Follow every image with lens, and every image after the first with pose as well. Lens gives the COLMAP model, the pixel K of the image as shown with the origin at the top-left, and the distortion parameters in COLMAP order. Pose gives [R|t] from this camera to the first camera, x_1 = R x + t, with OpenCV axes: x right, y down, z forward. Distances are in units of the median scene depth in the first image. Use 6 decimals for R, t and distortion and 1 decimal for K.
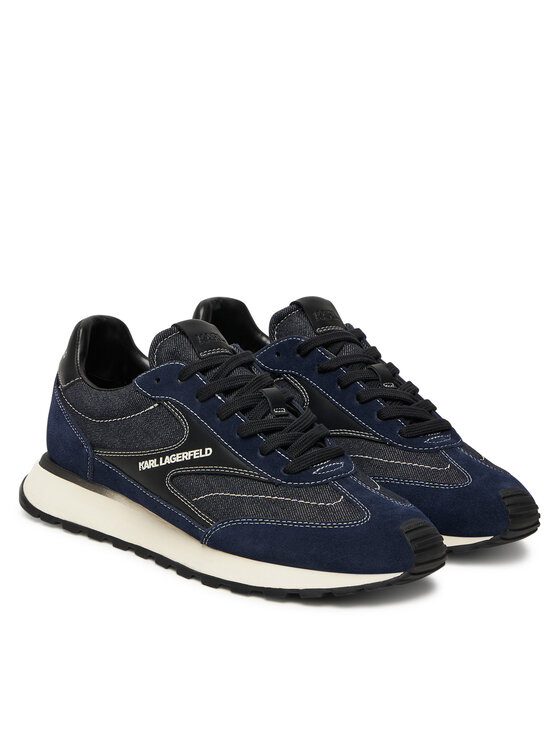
lens RADIAL K [[3550.6, 0, 280.0], [0, 3550.6, 373.0], [0, 0, 1]] dist [0.051495, 0.340368]
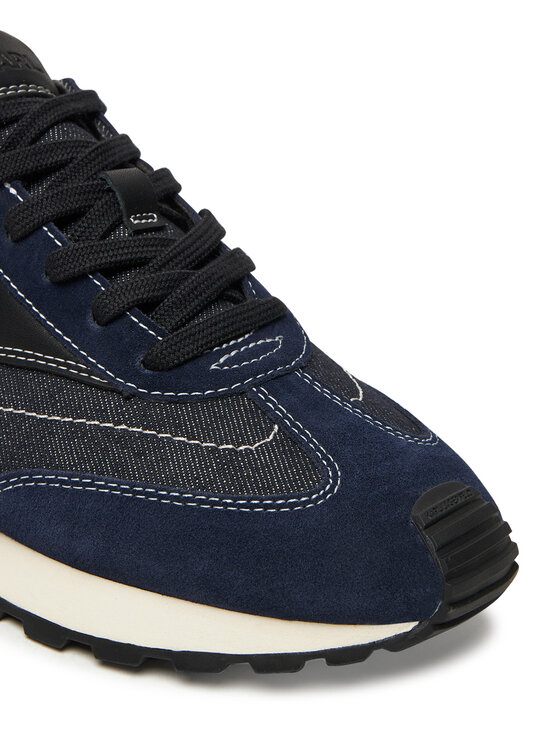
lens RADIAL K [[1576.4, 0, 280.0], [0, 1576.4, 373.0], [0, 0, 1]] dist [-0.108327, -0.320406]
pose [[0.999865, 0.004524, -0.015778, 0.020900], [-0.001993, 0.987619, 0.156859, -0.001646], [0.016293, -0.156807, 0.987495, 0.807972]]
